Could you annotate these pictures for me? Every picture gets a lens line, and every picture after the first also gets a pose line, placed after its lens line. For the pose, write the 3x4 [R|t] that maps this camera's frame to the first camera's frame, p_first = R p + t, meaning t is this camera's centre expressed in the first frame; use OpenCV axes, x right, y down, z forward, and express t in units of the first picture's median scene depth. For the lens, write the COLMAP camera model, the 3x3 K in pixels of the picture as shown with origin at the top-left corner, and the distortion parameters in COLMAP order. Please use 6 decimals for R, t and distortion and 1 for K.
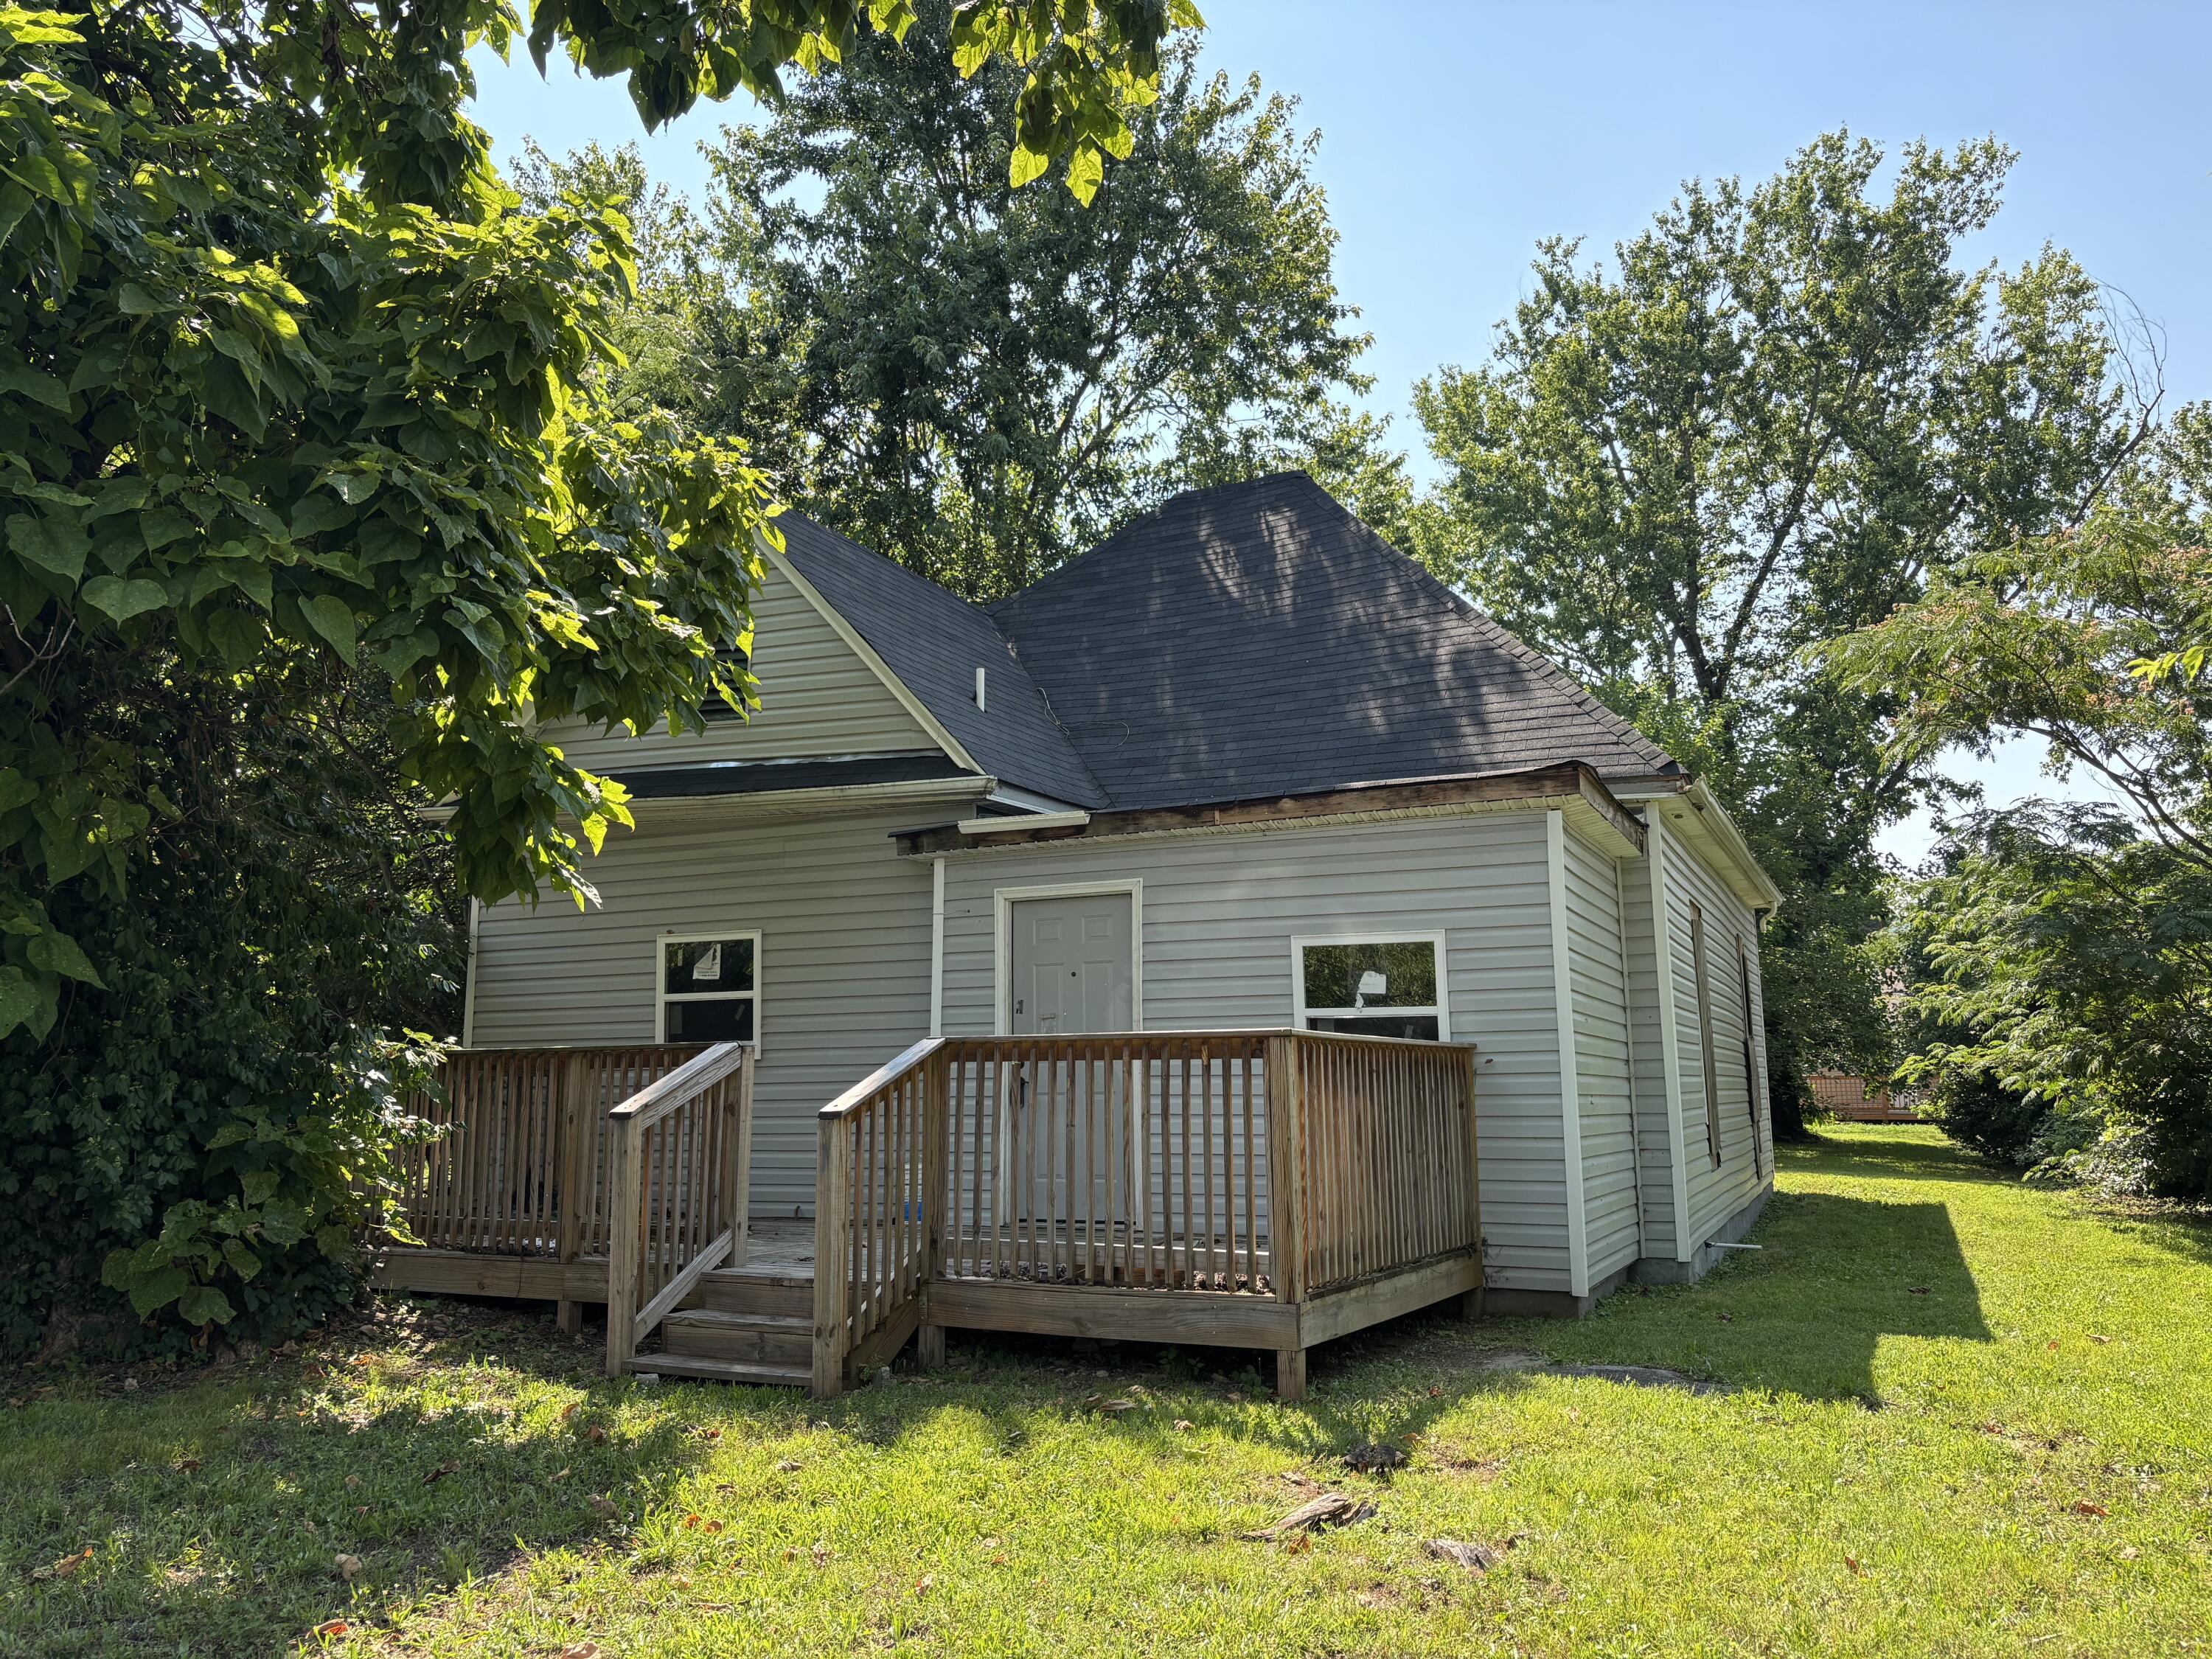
lens RADIAL K [[1670.8, 0, 1106.0], [0, 1670.8, 829.5], [0, 0, 1]] dist [-0.001379, -0.001424]
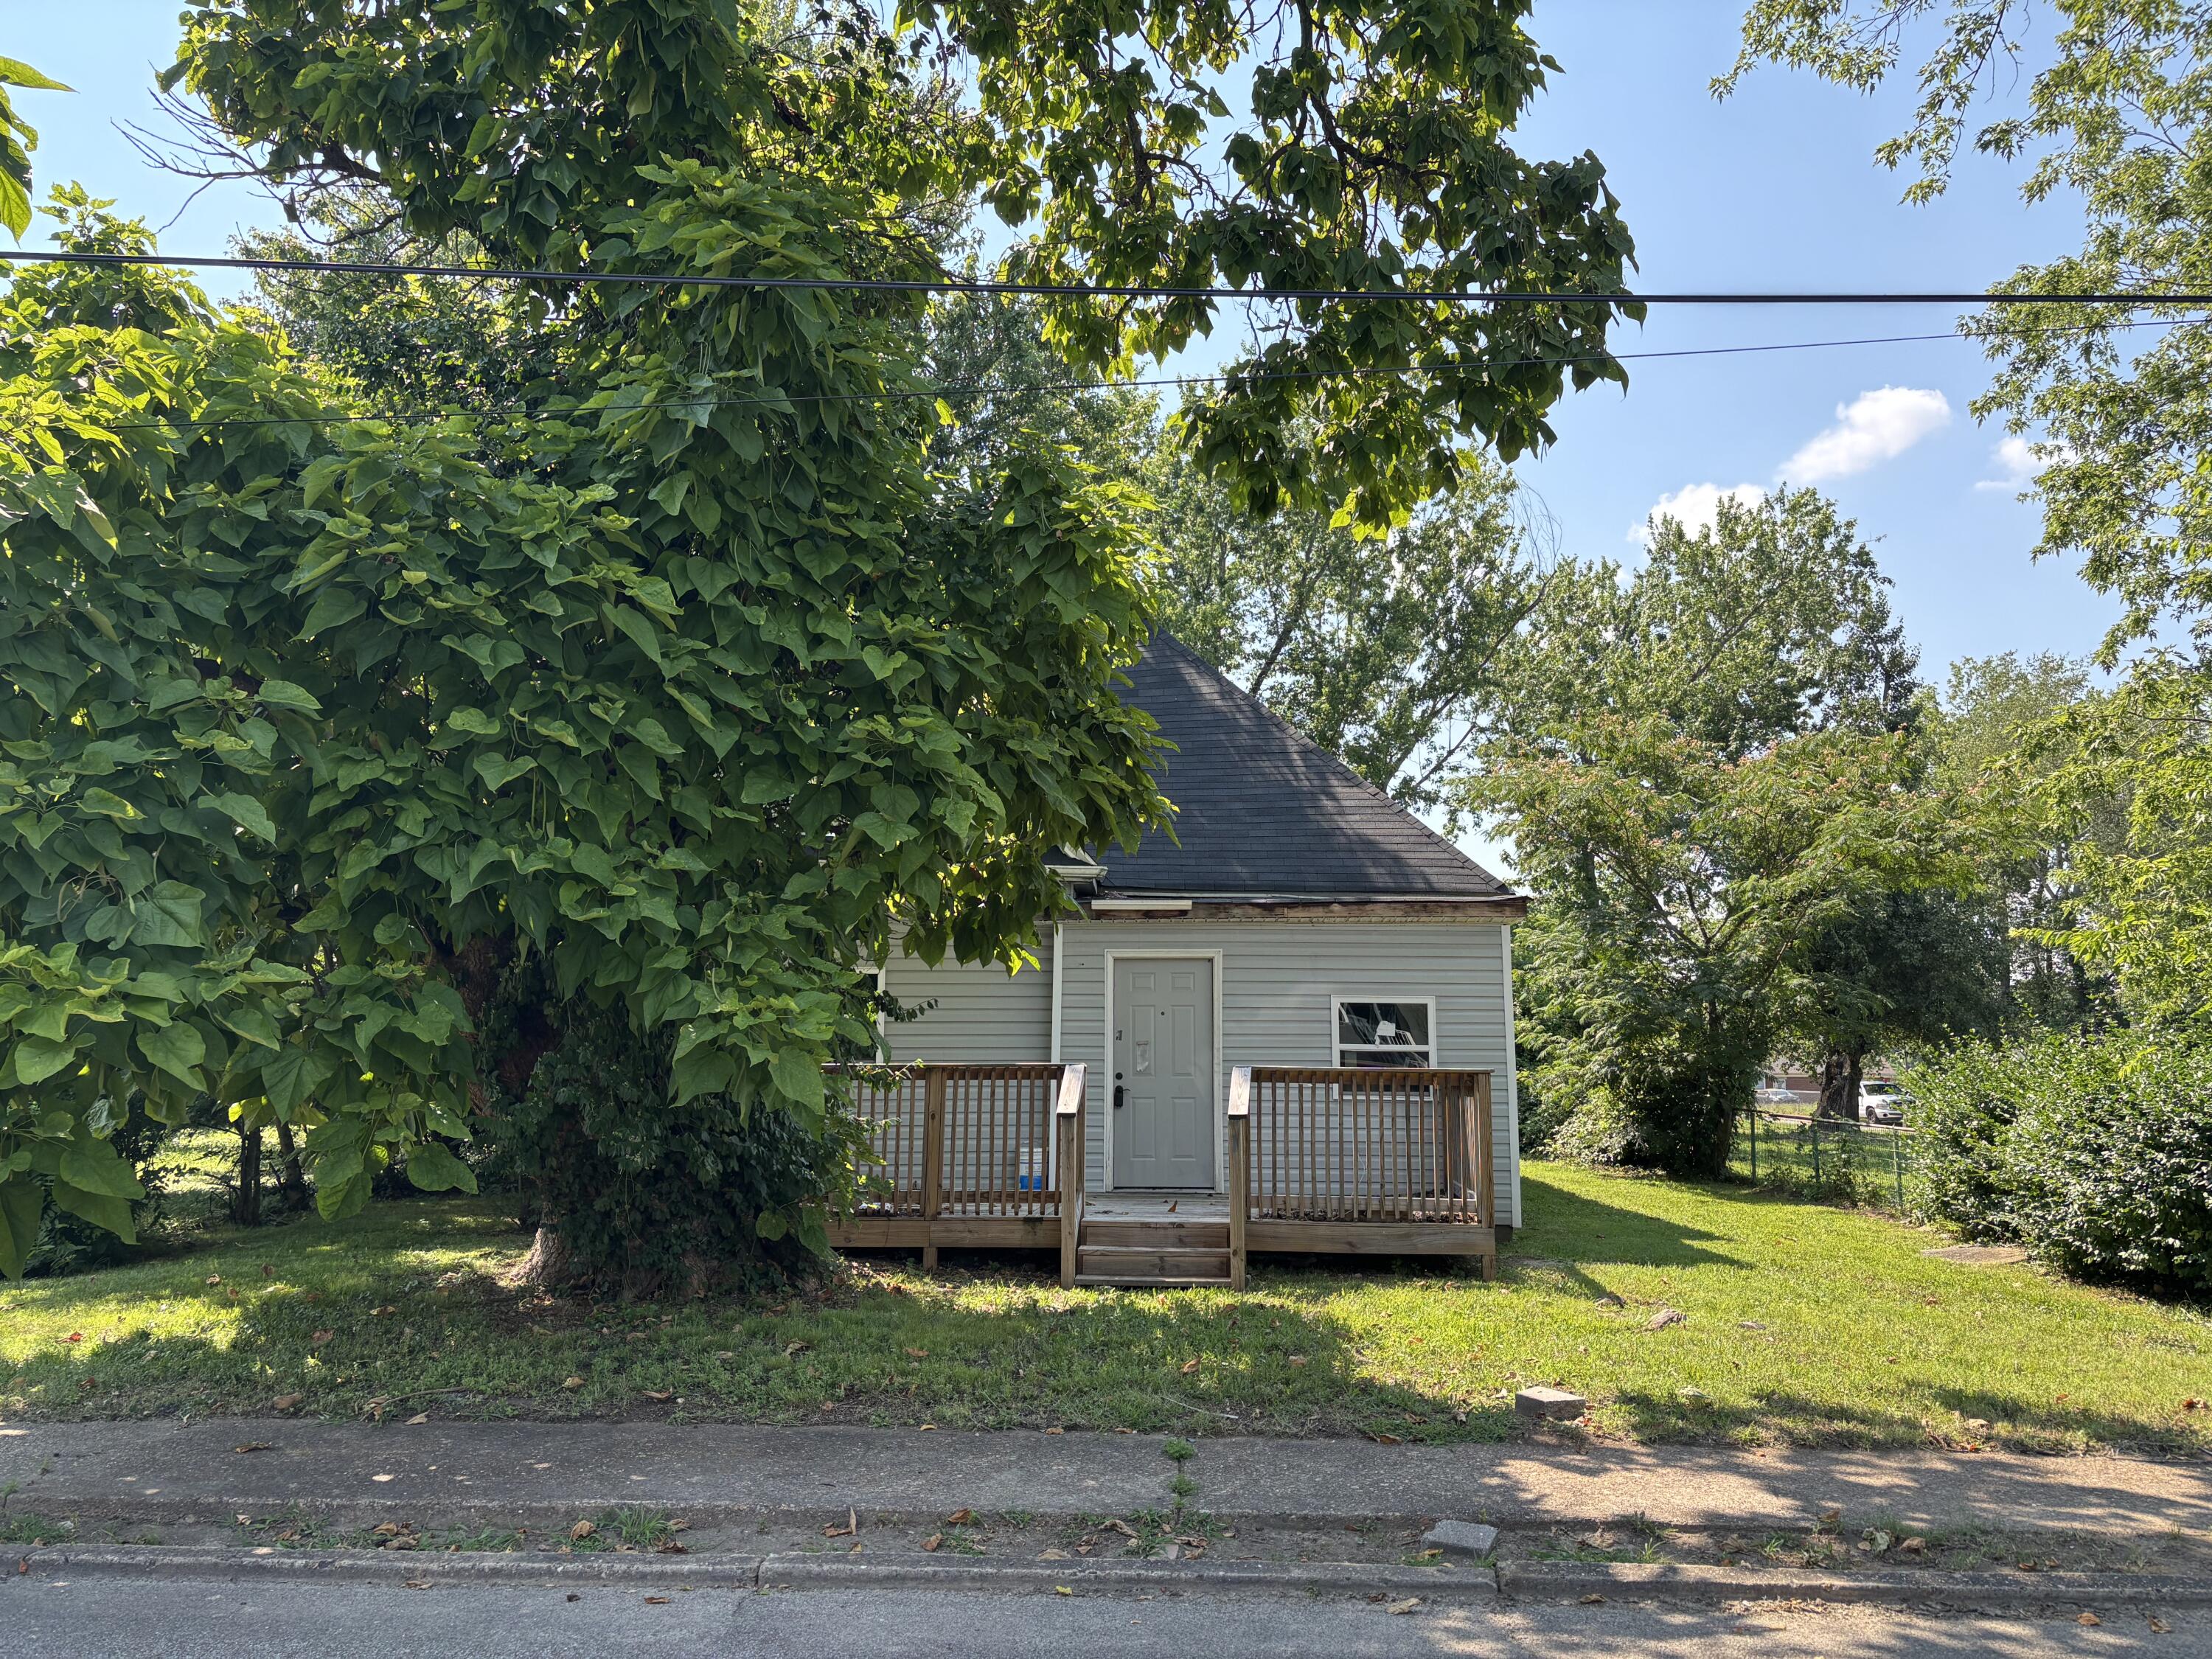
lens RADIAL K [[1670.8, 0, 1106.0], [0, 1670.8, 829.5], [0, 0, 1]] dist [-0.001379, -0.001424]
pose [[0.914364, 0.071651, 0.398503, -0.683598], [-0.074792, 0.997170, -0.007682, -0.058125], [-0.397925, -0.022781, 0.917135, -0.292354]]
